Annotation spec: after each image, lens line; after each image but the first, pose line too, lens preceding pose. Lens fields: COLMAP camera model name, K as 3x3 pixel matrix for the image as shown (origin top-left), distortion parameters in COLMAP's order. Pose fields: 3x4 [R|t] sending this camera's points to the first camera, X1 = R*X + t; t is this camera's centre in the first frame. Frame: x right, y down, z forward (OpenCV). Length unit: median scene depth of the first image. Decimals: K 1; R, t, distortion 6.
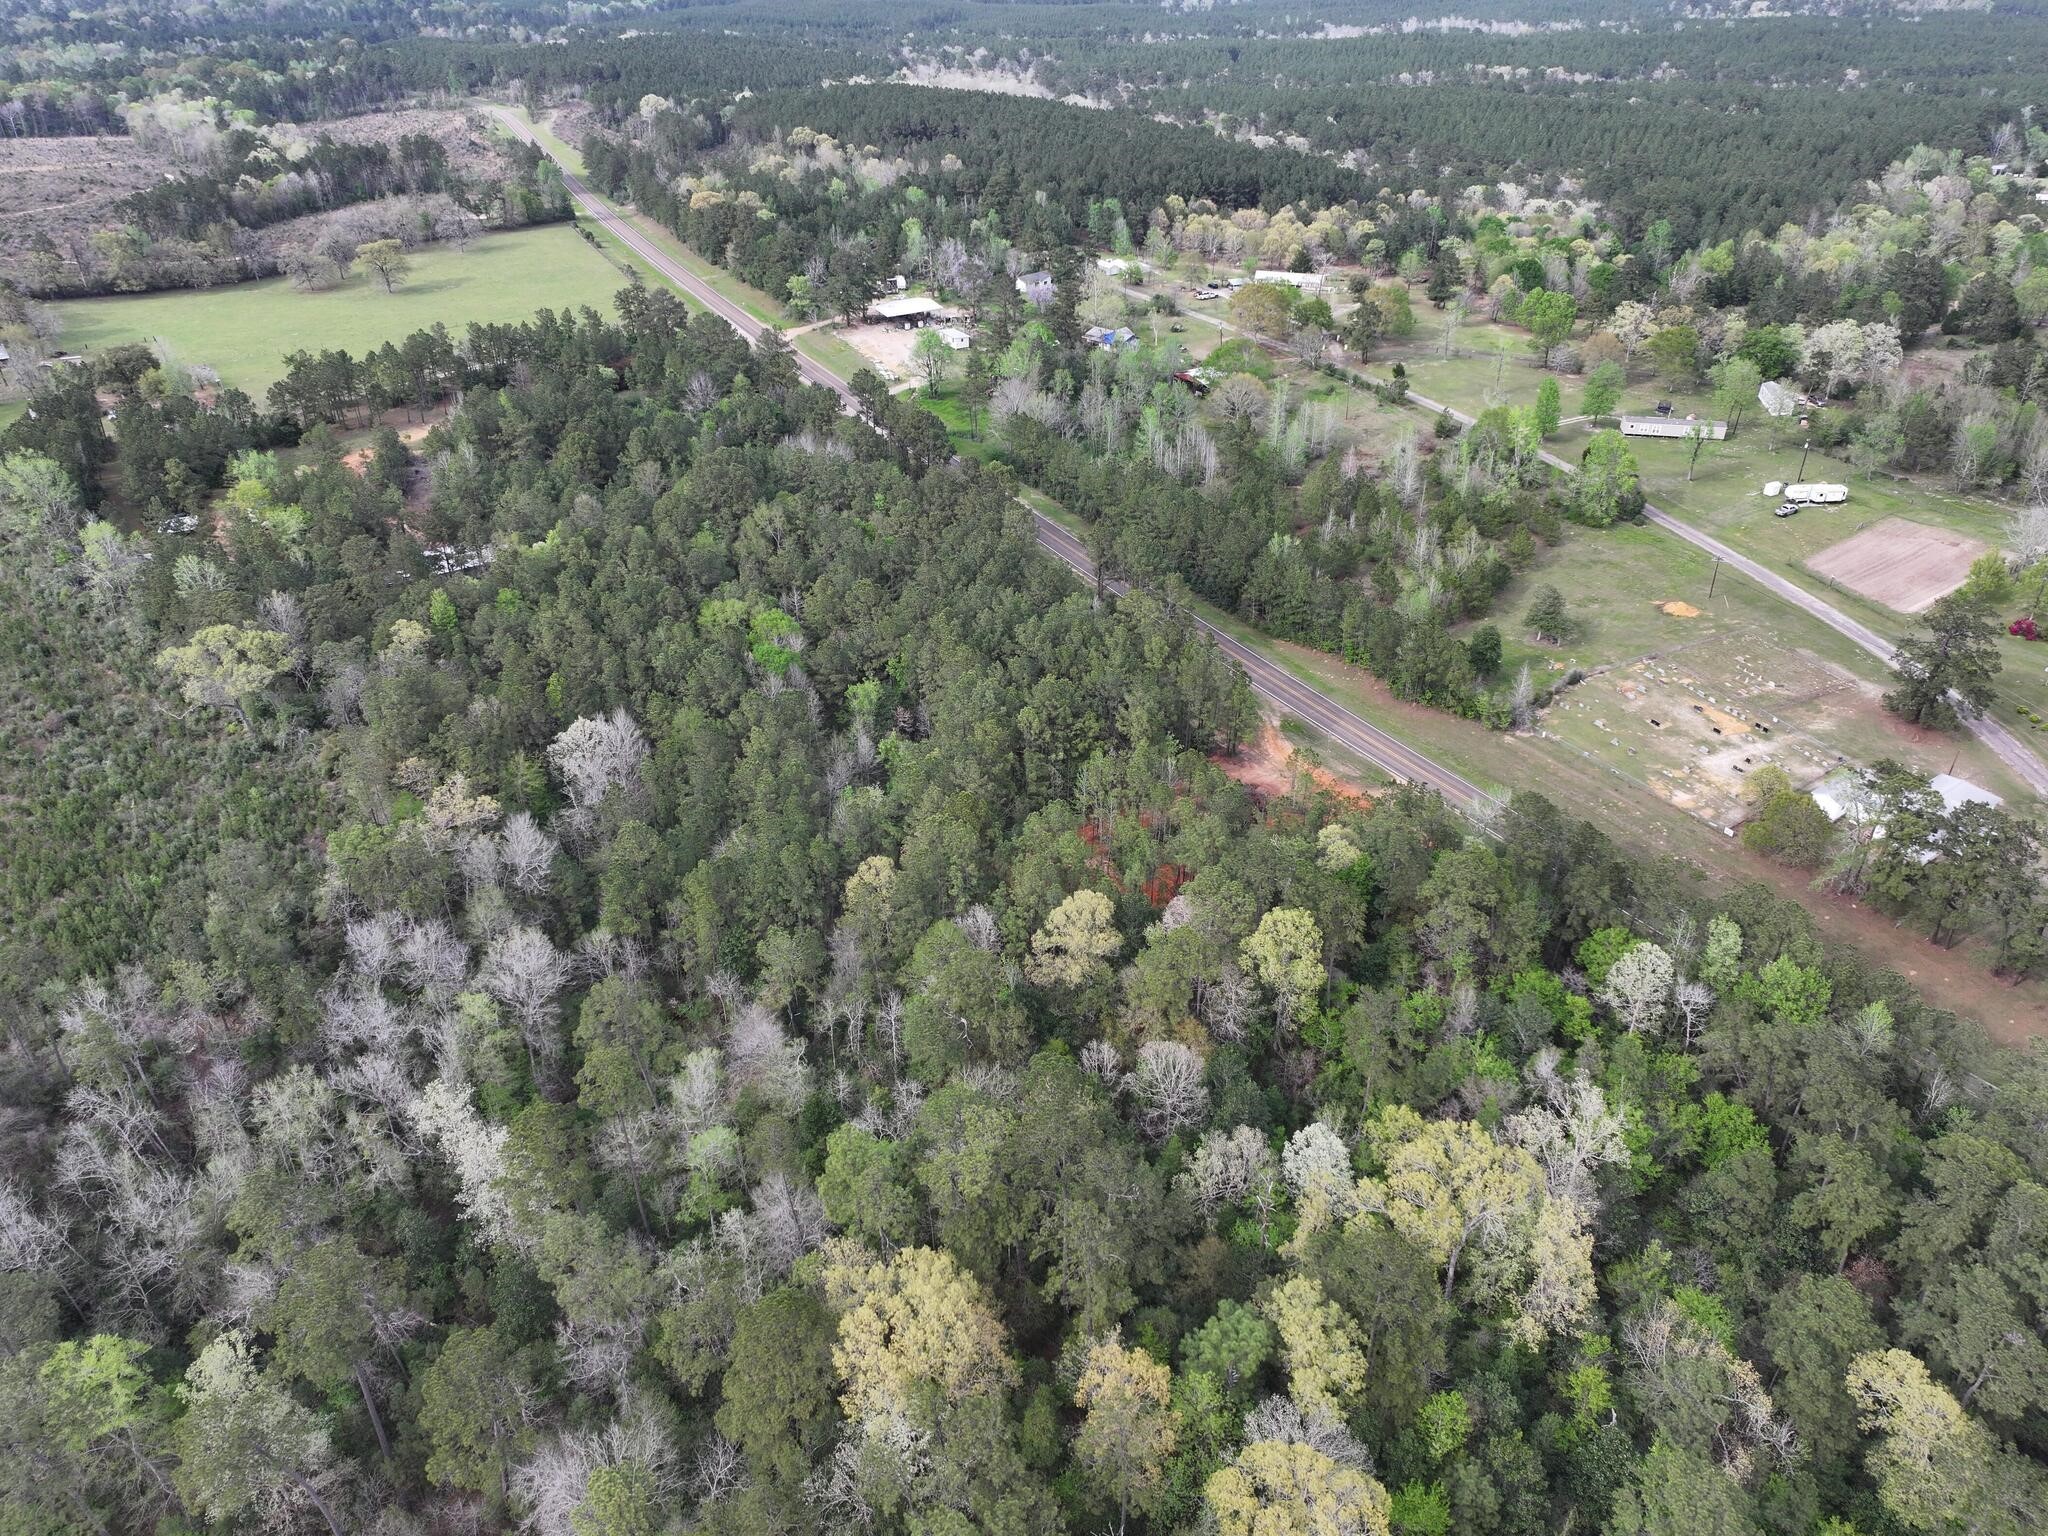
lens RADIAL K [[1434.6, 0, 1029.5], [0, 1434.6, 758.1], [0, 0, 1]] dist [0.000596, 0.014664]
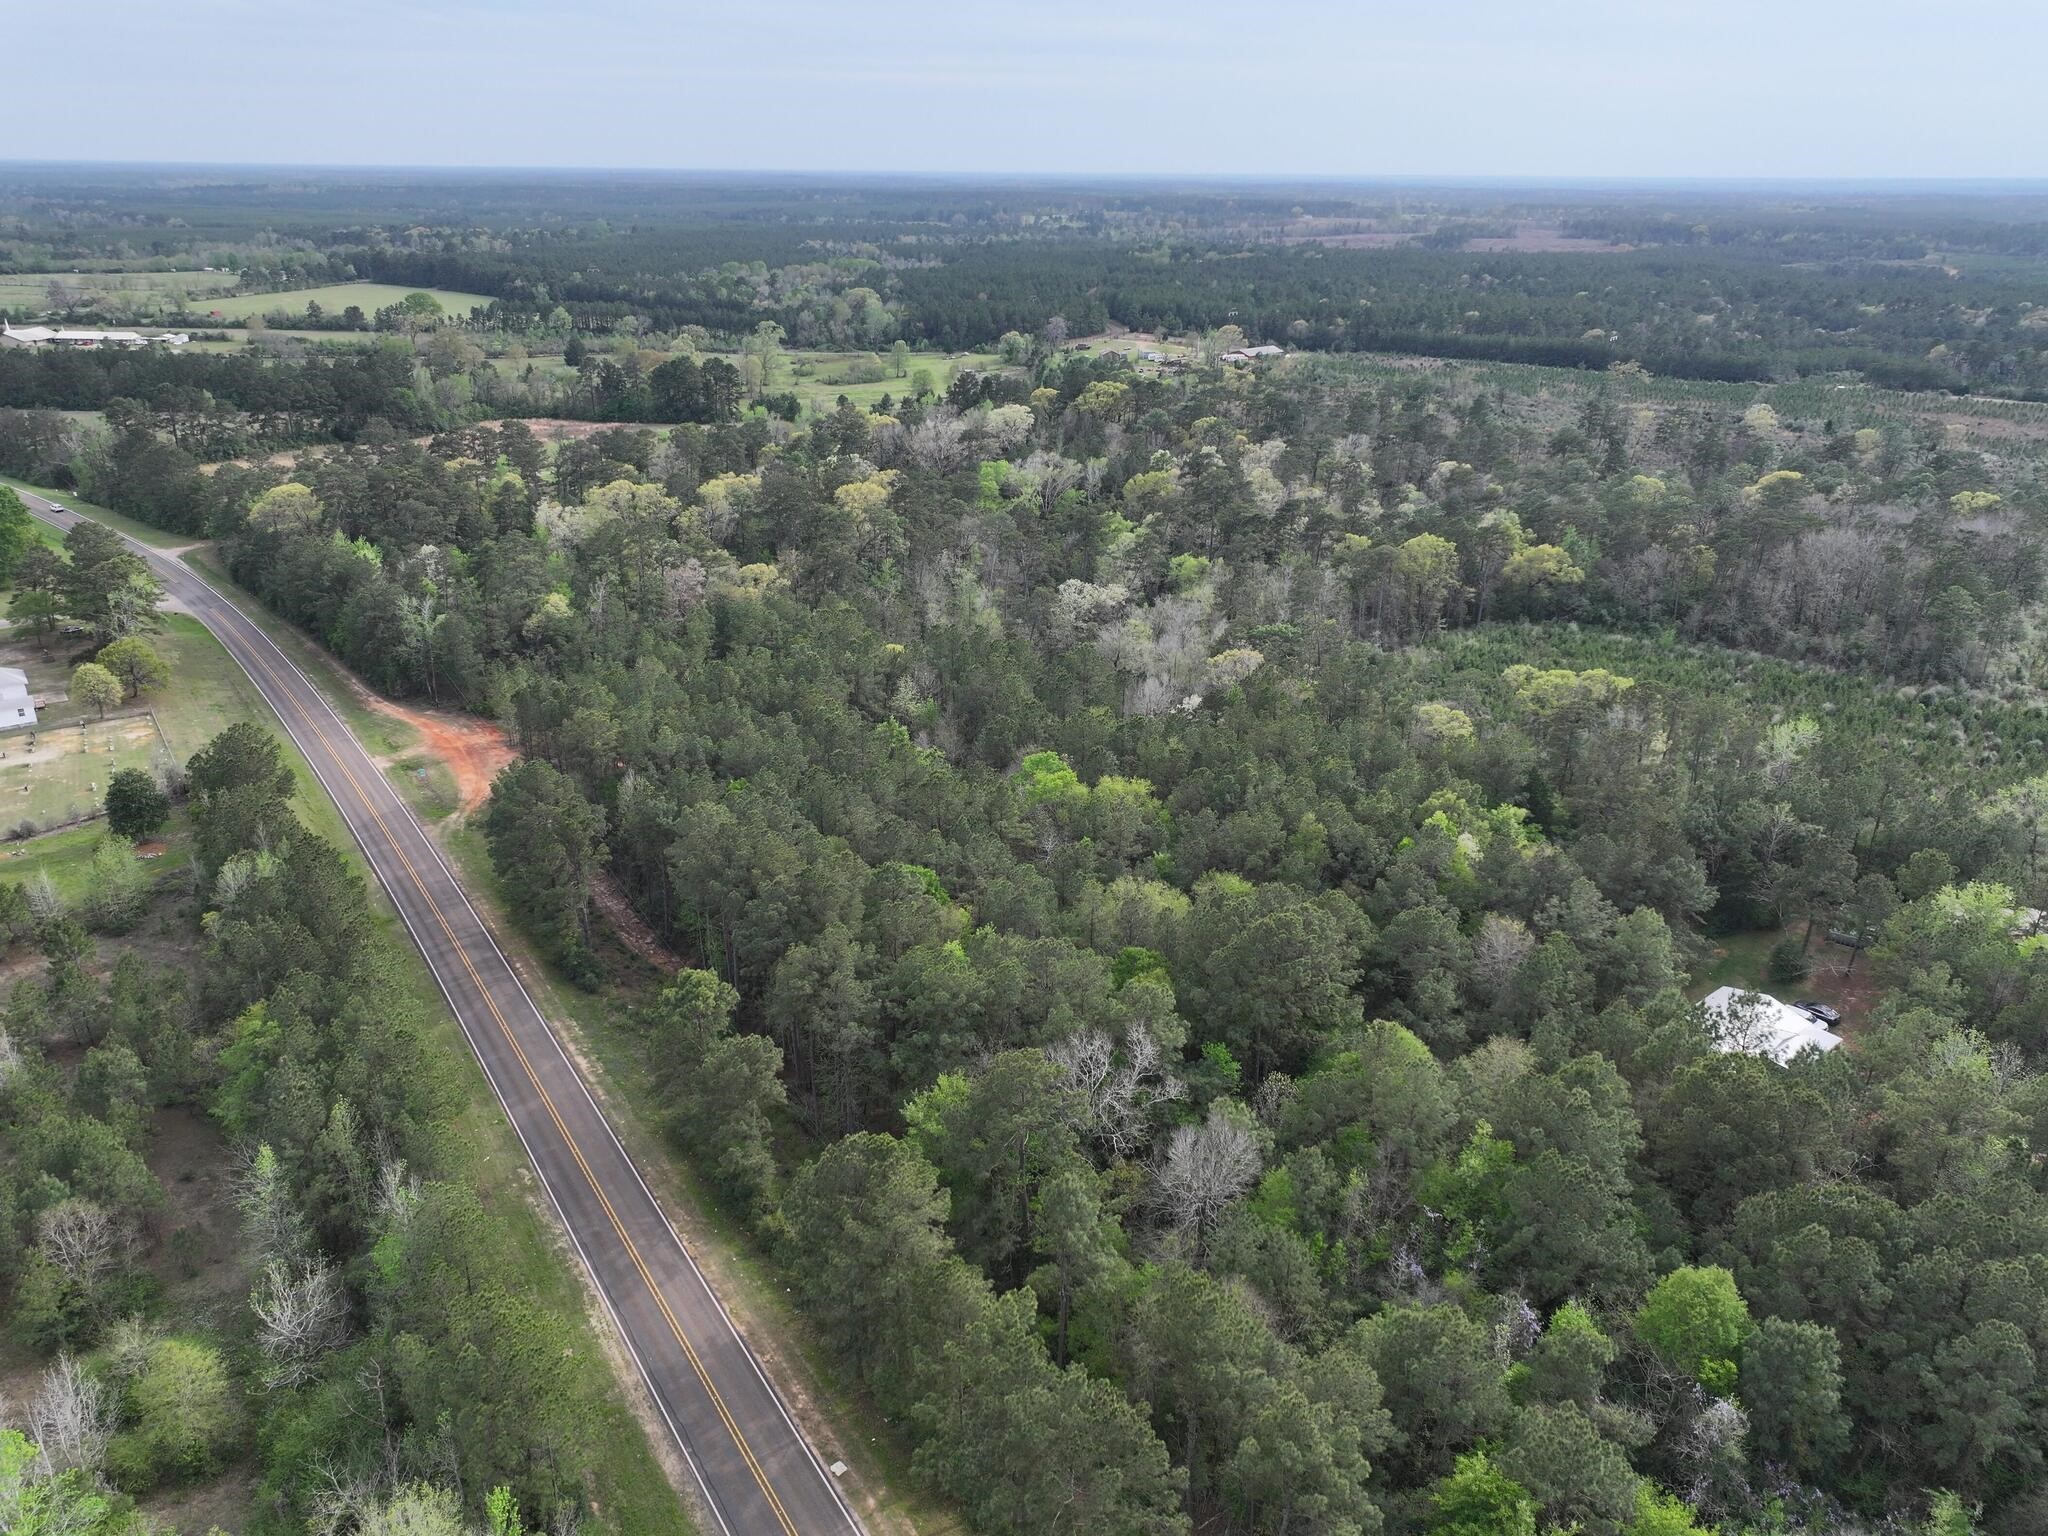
lens RADIAL K [[1434.6, 0, 1029.5], [0, 1434.6, 758.1], [0, 0, 1]] dist [0.000596, 0.014664]
pose [[-0.998459, 0.008201, -0.054890, -0.094404], [-0.039392, 0.591987, 0.804984, -0.560363], [0.039096, 0.805906, -0.590751, 1.114831]]
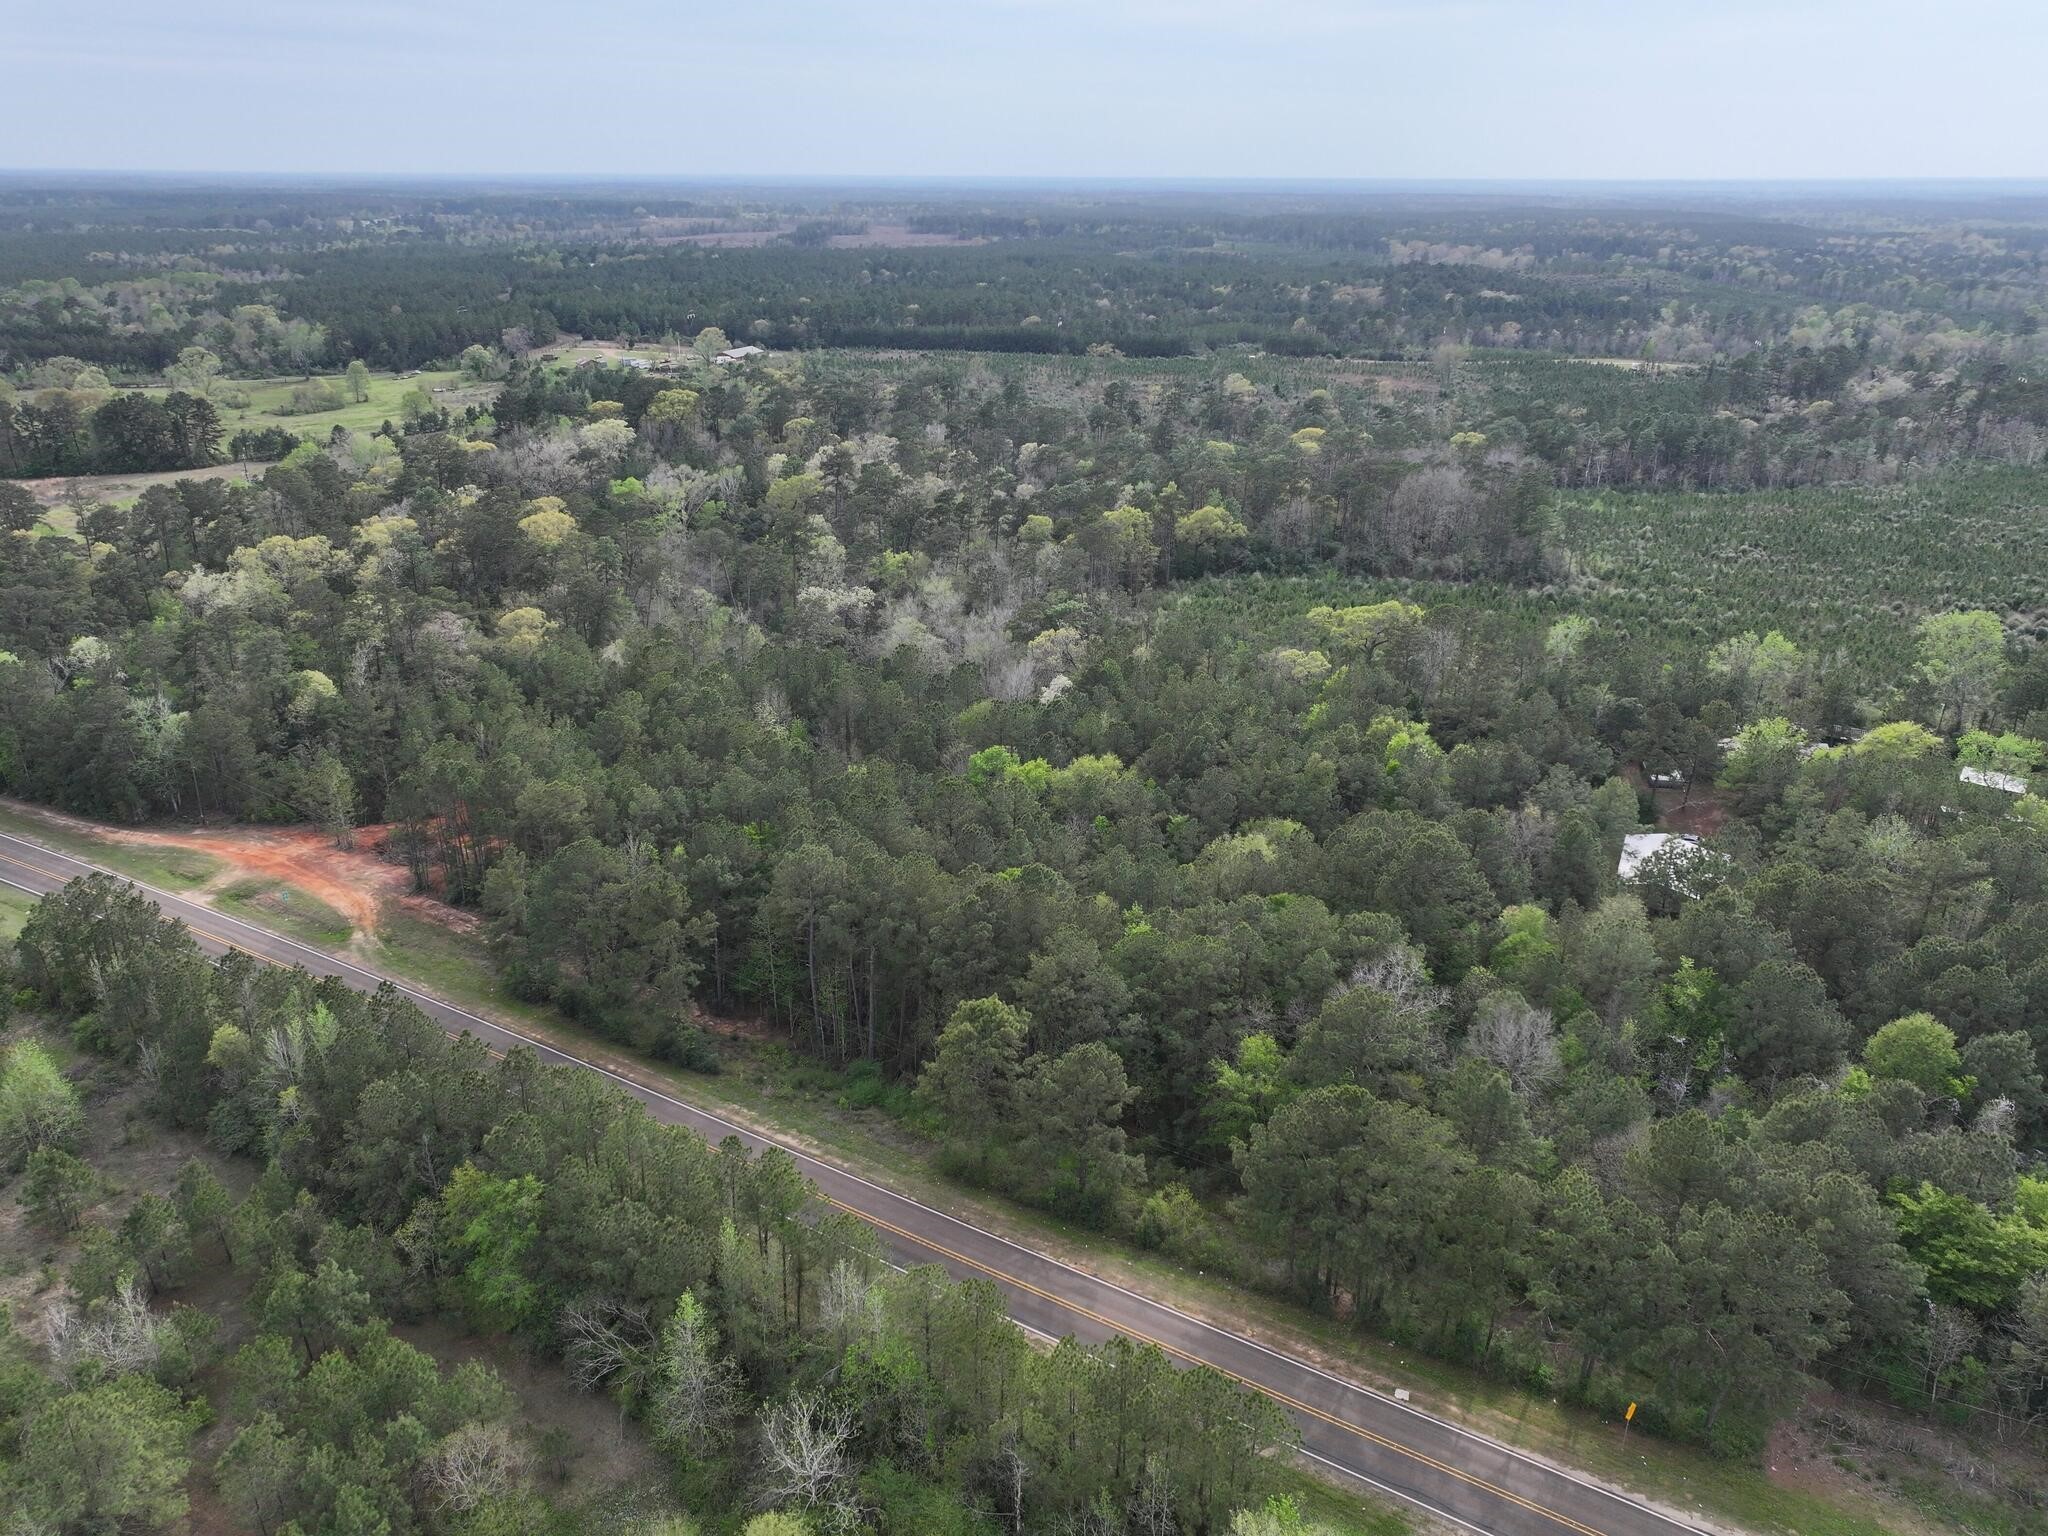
lens RADIAL K [[1434.6, 0, 1029.5], [0, 1434.6, 758.1], [0, 0, 1]] dist [0.000596, 0.014664]
pose [[-0.877189, 0.172575, -0.448059, 0.136954], [-0.257987, 0.617620, 0.742959, -0.531574], [0.404946, 0.767309, -0.497248, 1.069404]]
